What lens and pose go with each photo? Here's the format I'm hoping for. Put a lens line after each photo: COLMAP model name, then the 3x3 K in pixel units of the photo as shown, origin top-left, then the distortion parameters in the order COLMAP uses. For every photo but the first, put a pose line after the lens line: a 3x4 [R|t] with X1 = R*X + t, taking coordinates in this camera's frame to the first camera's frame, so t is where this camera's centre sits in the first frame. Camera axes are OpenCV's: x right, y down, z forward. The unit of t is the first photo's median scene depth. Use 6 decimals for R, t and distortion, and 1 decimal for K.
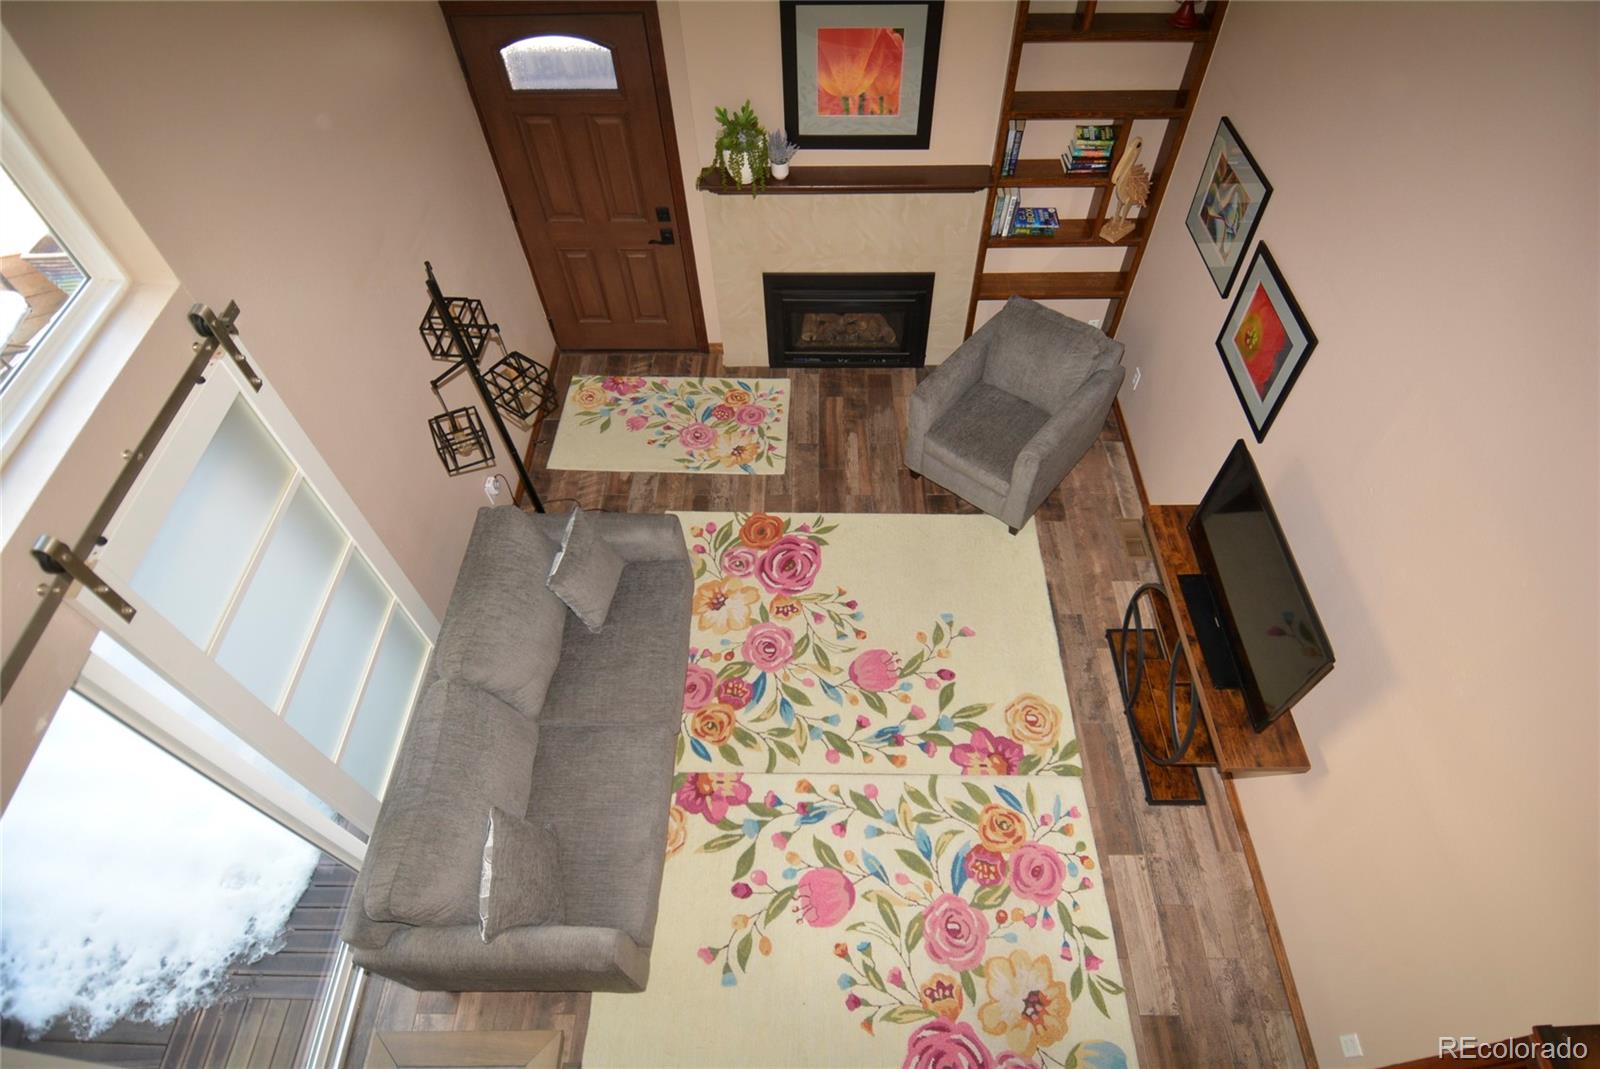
lens RADIAL K [[832.3, 0, 823.4], [0, 832.3, 544.9], [0, 0, 1]] dist [0.066949, -0.075813]
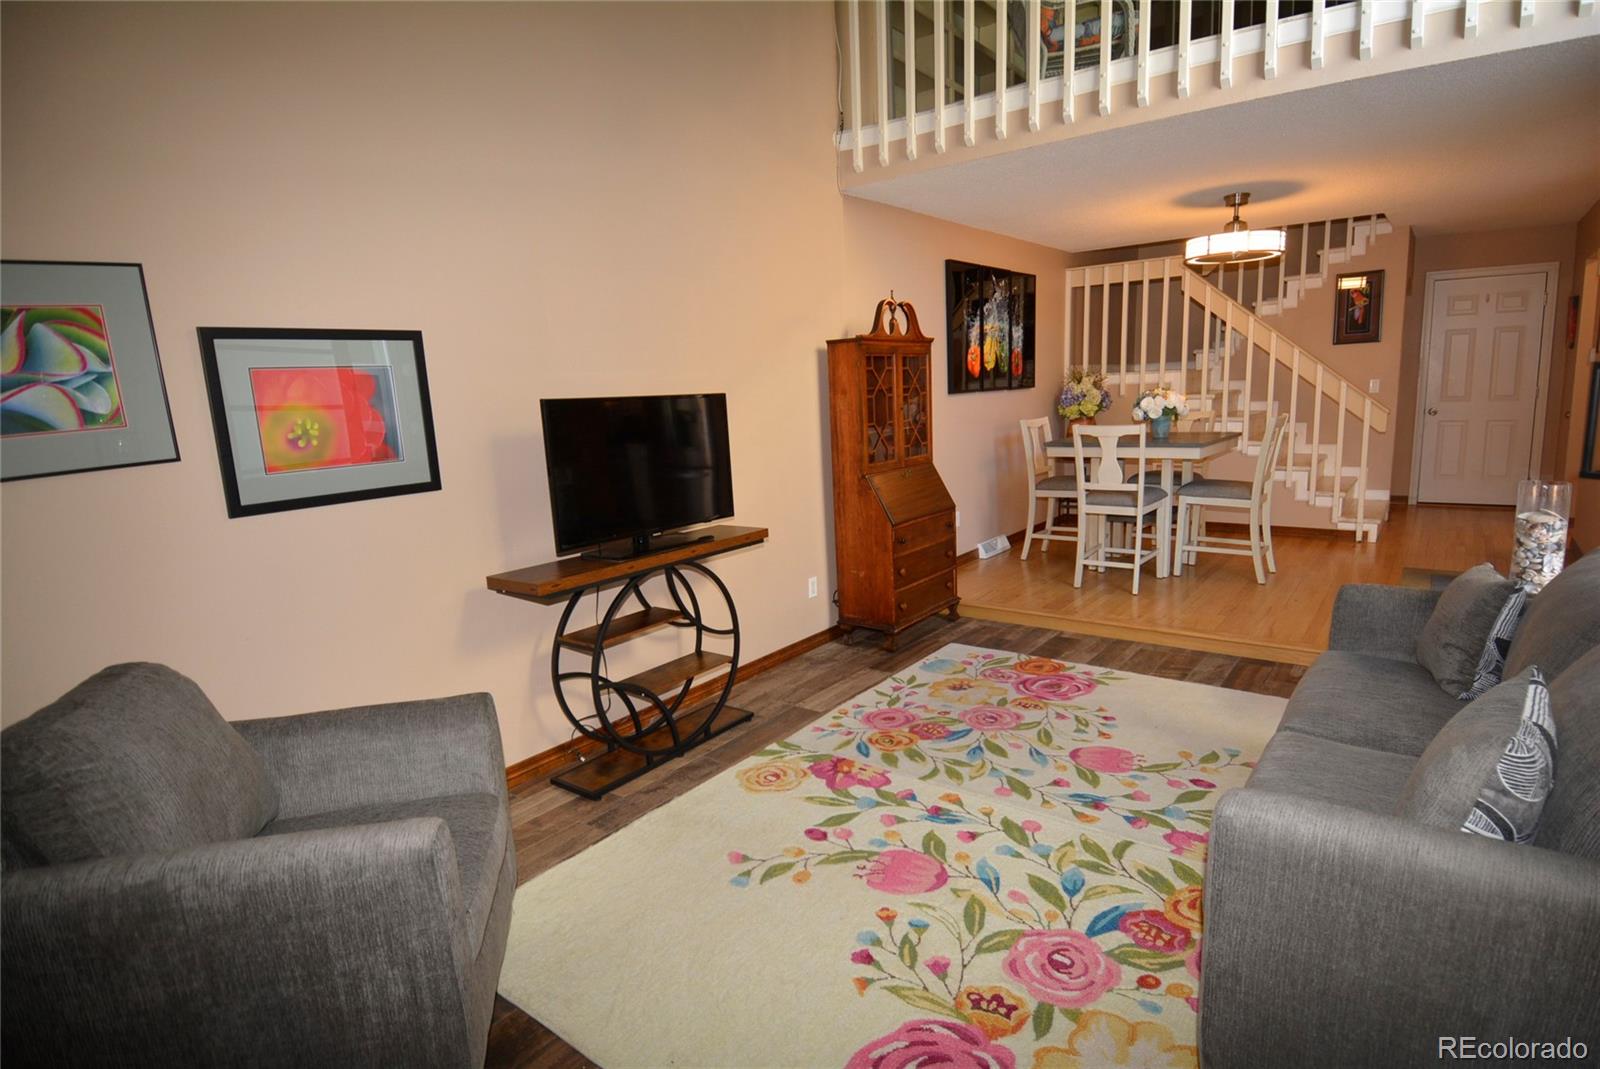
lens RADIAL K [[832.3, 0, 823.4], [0, 832.3, 544.9], [0, 0, 1]] dist [0.066949, -0.075813]
pose [[-0.803065, -0.070123, 0.591751, -0.242514], [0.507253, 0.440667, 0.740613, -0.449222], [-0.312699, 0.894928, -0.318314, 1.035226]]
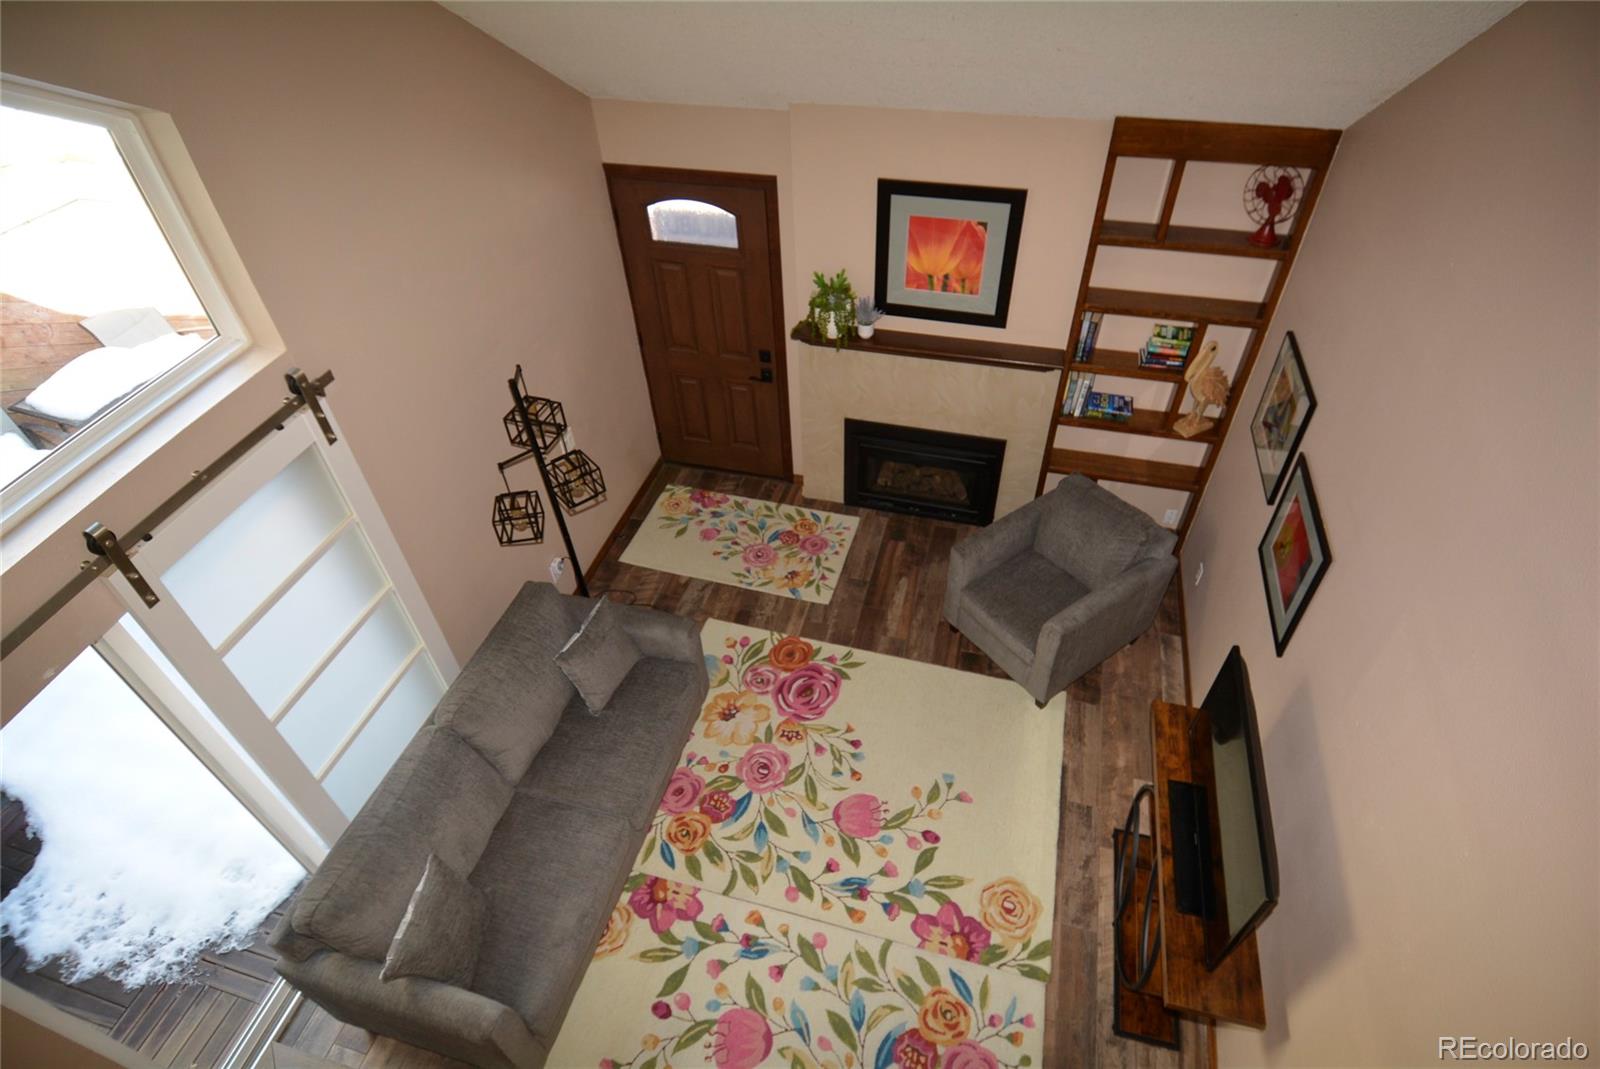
lens RADIAL K [[832.3, 0, 823.4], [0, 832.3, 544.9], [0, 0, 1]] dist [0.066949, -0.075813]
pose [[0.967878, 0.166184, -0.188667, 0.158217], [-0.195567, 0.969219, -0.149557, -0.001483], [0.158006, 0.181650, 0.970586, -0.016115]]
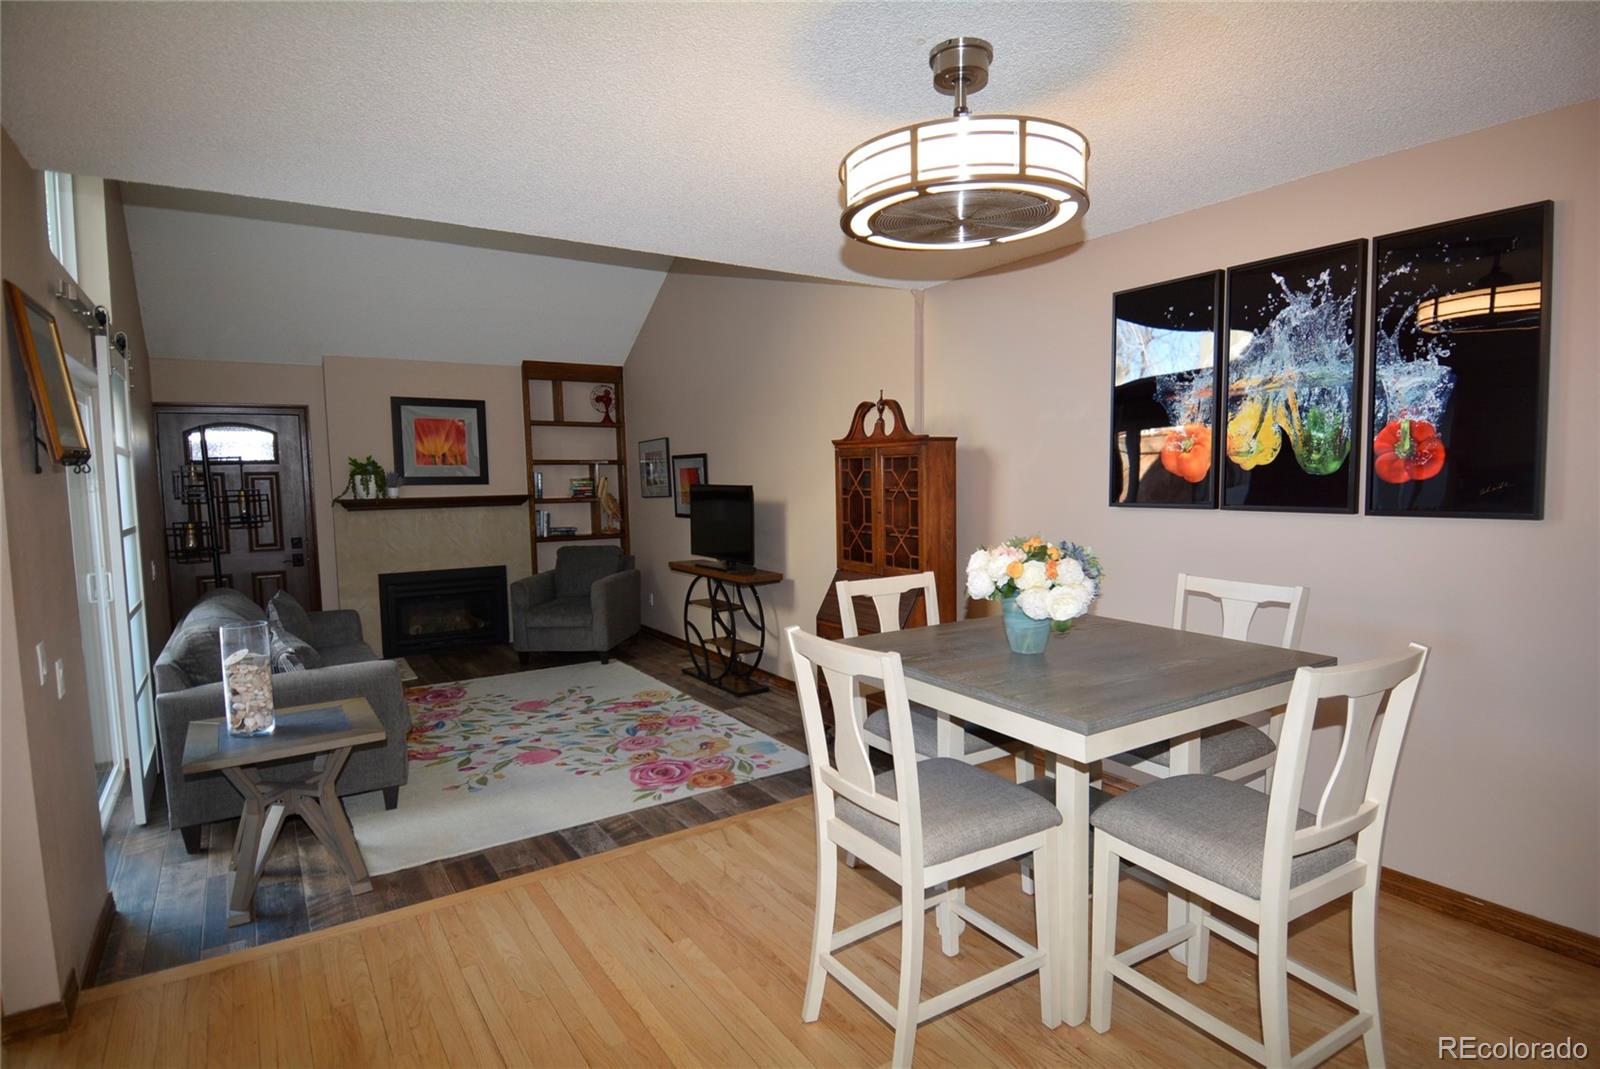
lens RADIAL K [[832.3, 0, 823.4], [0, 832.3, 544.9], [0, 0, 1]] dist [0.066949, -0.075813]
pose [[0.827191, -0.055920, 0.559132, -0.299264], [0.458363, 0.642741, -0.613830, 1.061814], [-0.325052, 0.764040, 0.557301, -0.102198]]
